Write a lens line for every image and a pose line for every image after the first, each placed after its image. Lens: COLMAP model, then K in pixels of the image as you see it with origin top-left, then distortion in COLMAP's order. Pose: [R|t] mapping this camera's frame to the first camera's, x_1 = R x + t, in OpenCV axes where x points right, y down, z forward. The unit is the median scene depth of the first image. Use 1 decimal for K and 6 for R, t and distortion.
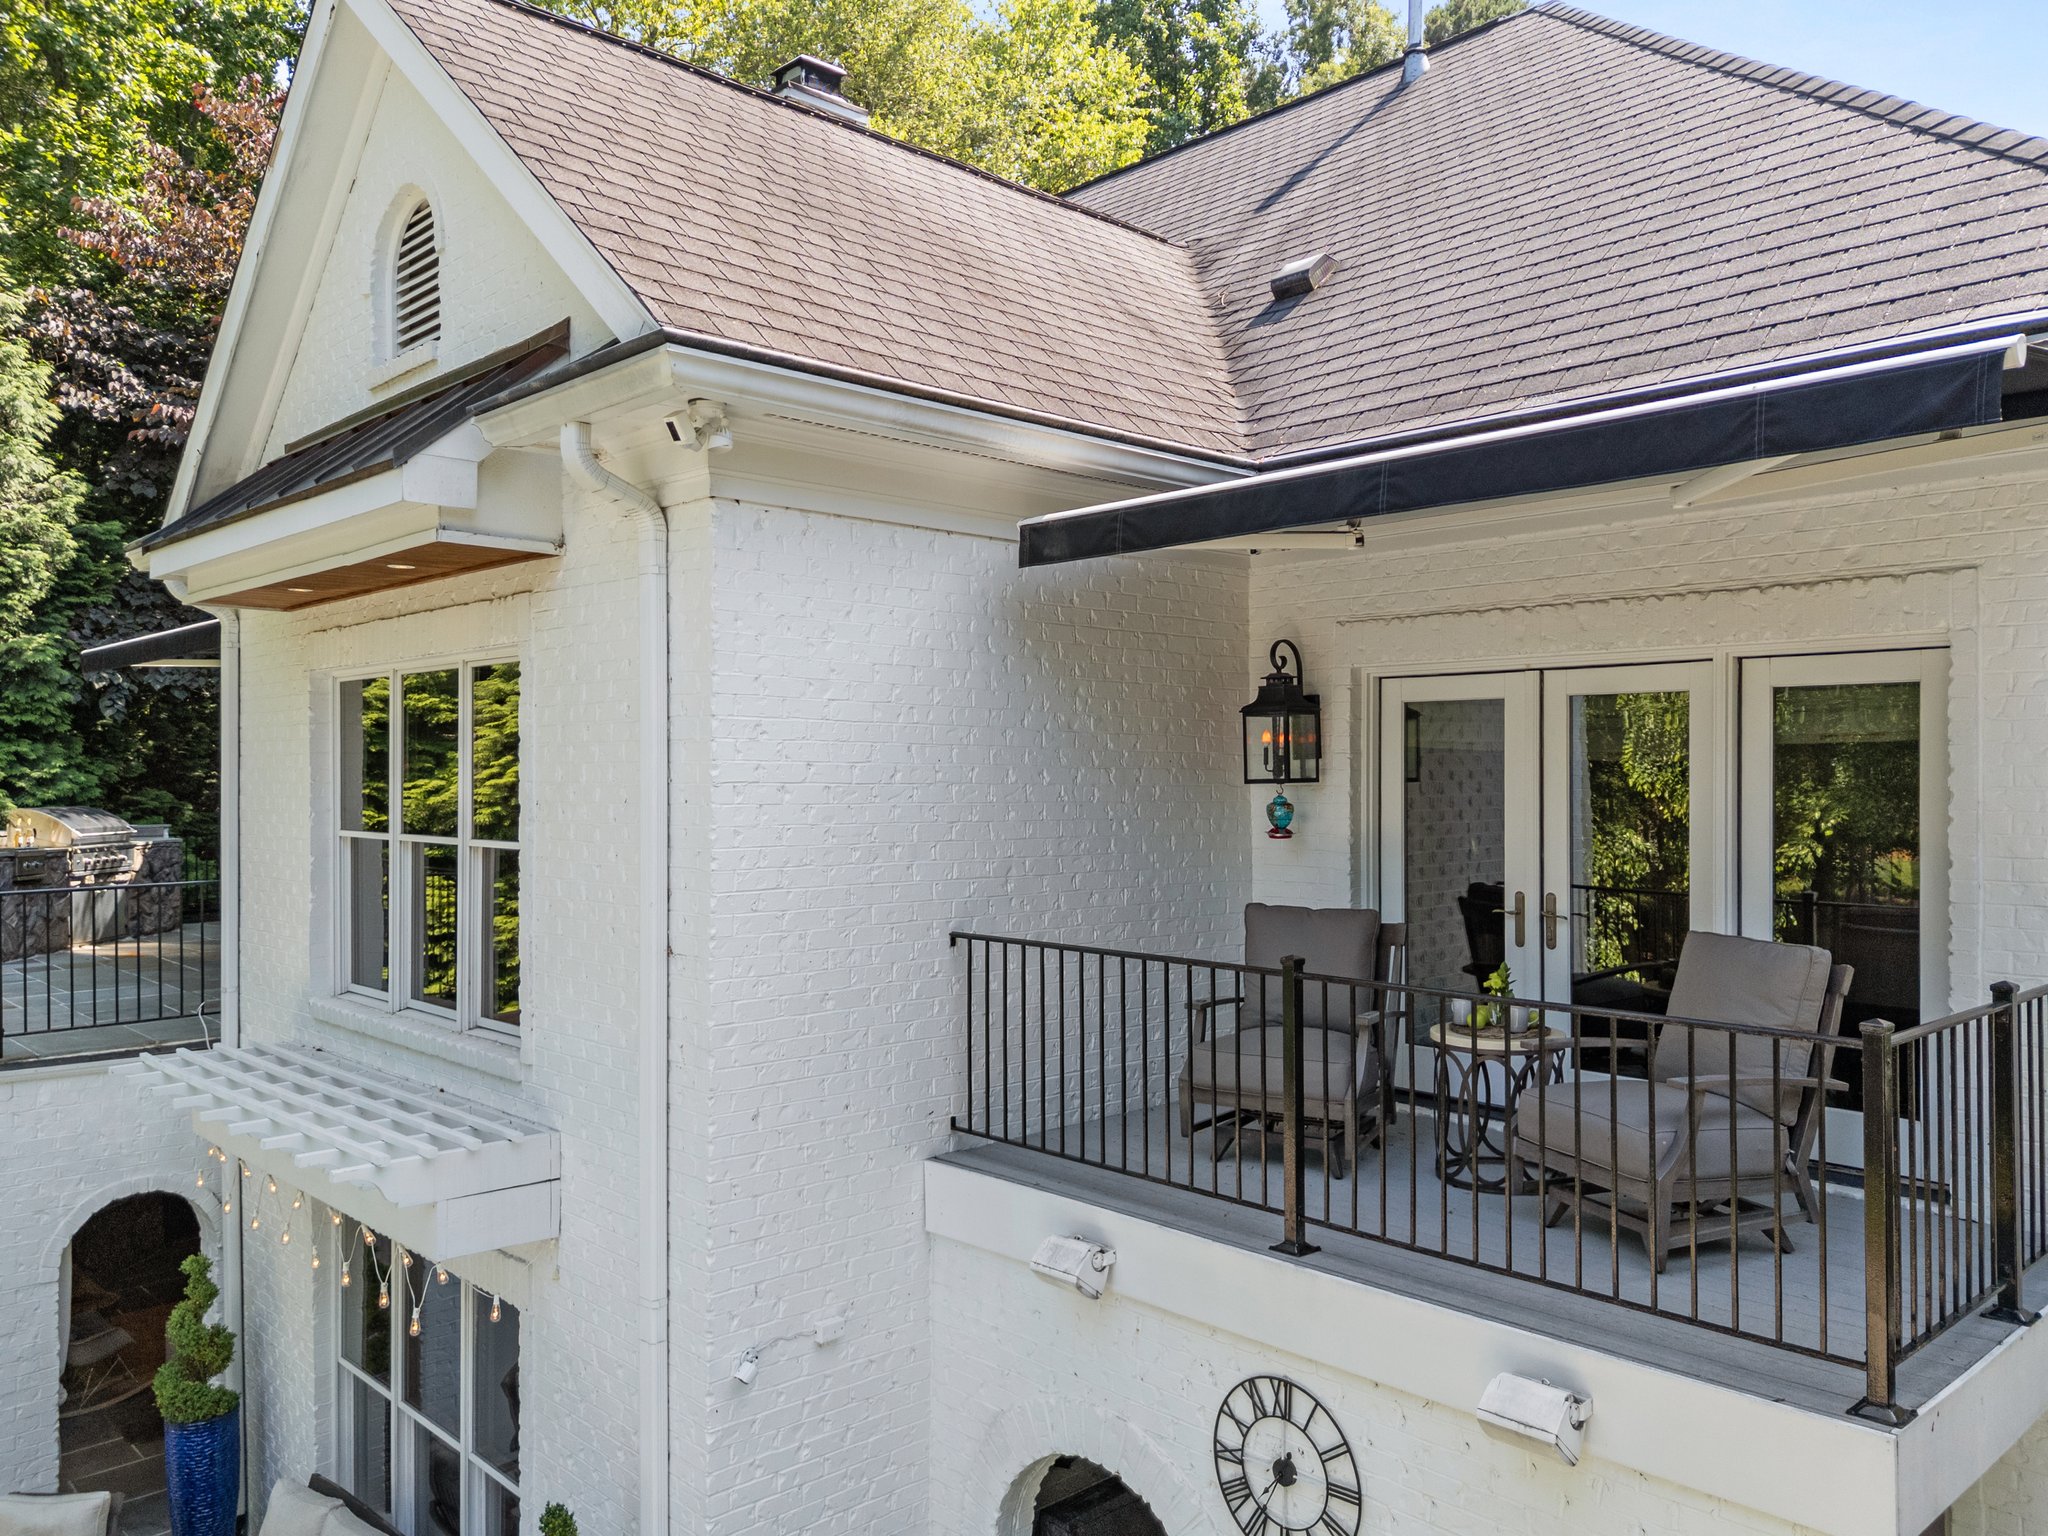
lens RADIAL K [[1547.7, 0, 1032.0], [0, 1547.7, 777.0], [0, 0, 1]] dist [0.087489, -0.101842]
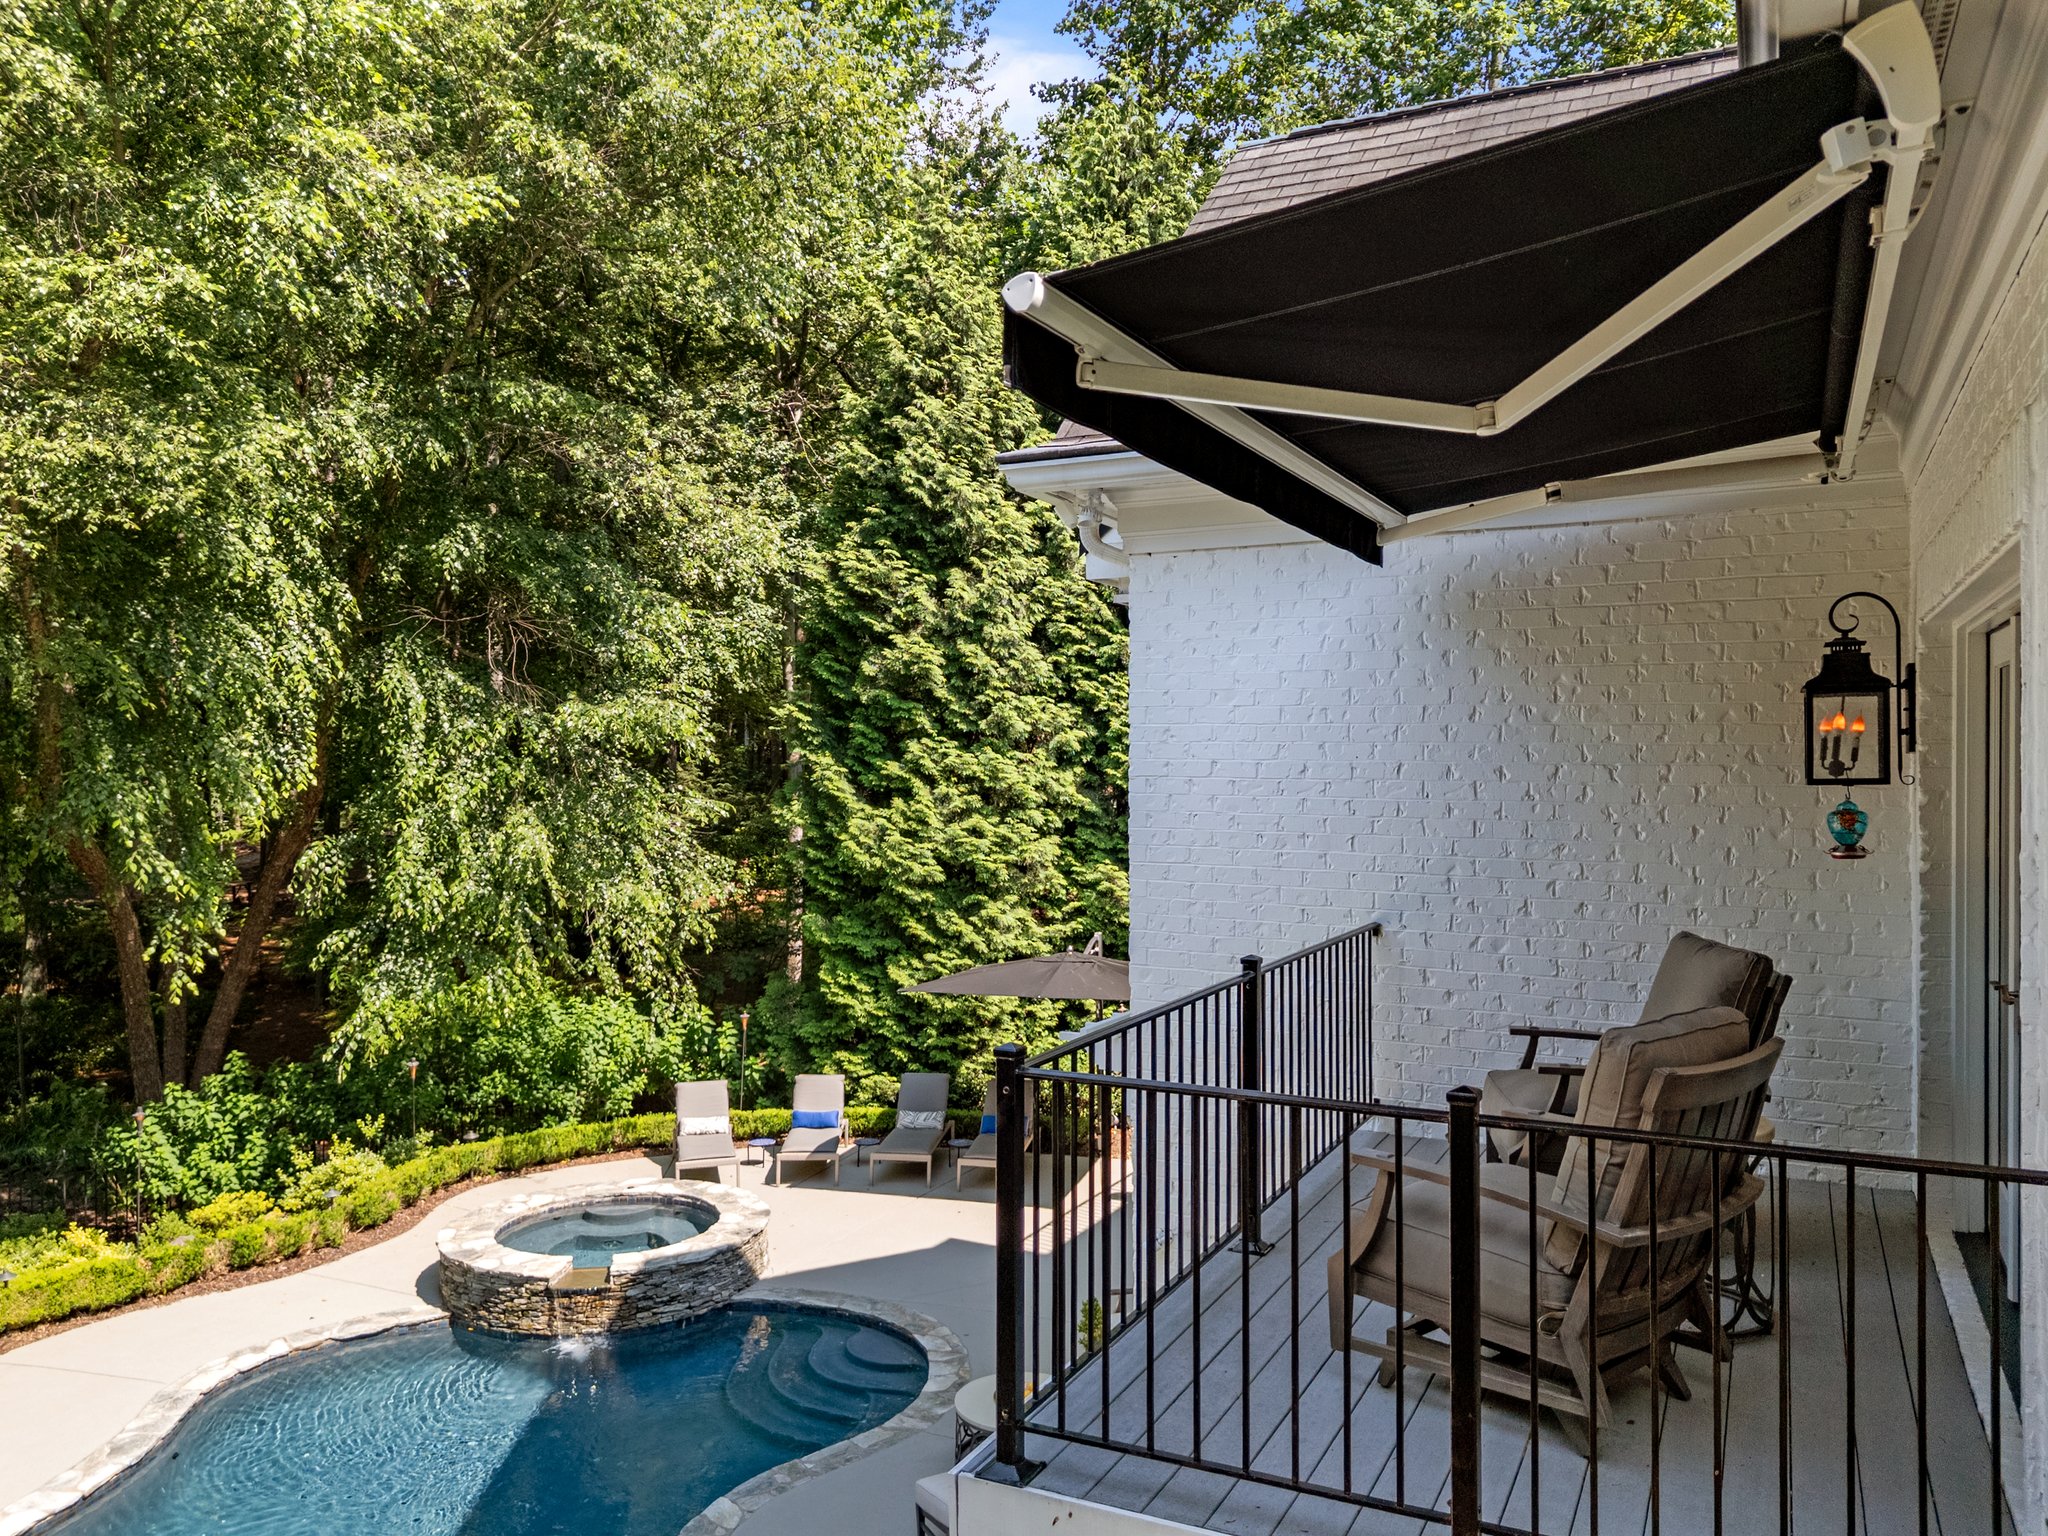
lens RADIAL K [[1547.7, 0, 1032.0], [0, 1547.7, 777.0], [0, 0, 1]] dist [0.087489, -0.101842]
pose [[0.350094, 0.010700, -0.936653, 0.766521], [0.002512, 0.999920, 0.012362, -0.009413], [0.936711, -0.006681, 0.350039, 0.375715]]
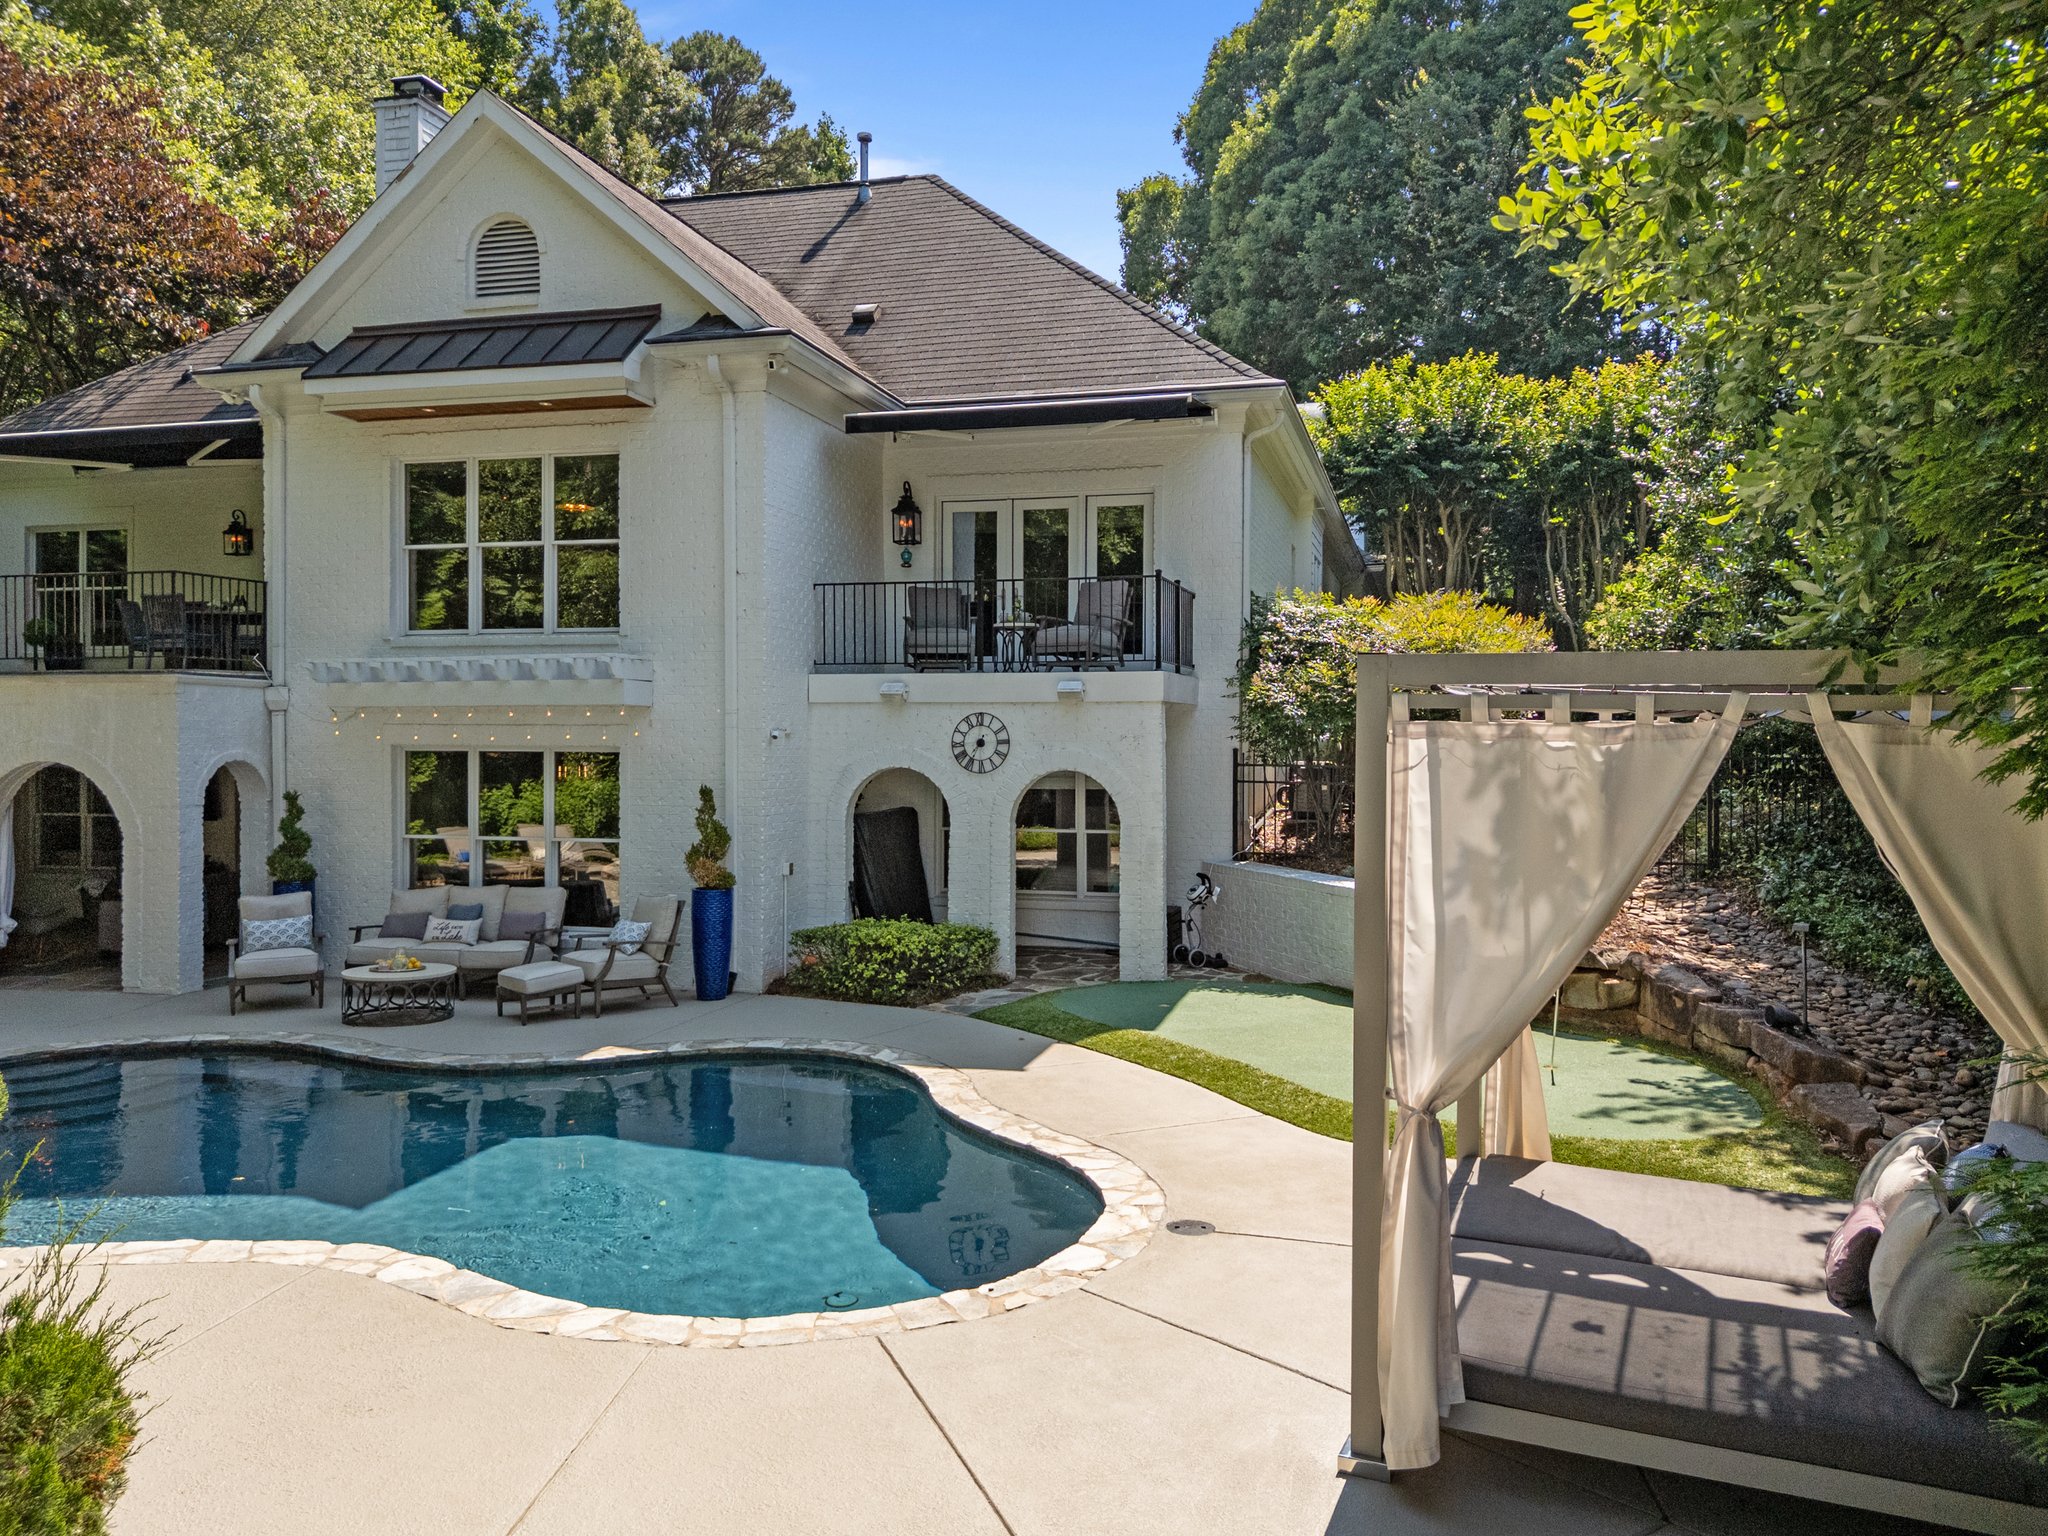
lens RADIAL K [[1537.4, 0, 1023.7], [0, 1537.4, 729.9], [0, 0, 1]] dist [0.077328, -0.097329]
pose [[0.856470, 0.004117, 0.516180, -0.904390], [-0.003602, 0.999992, -0.002000, 0.297420], [-0.516184, -0.000146, 0.856478, -1.097875]]
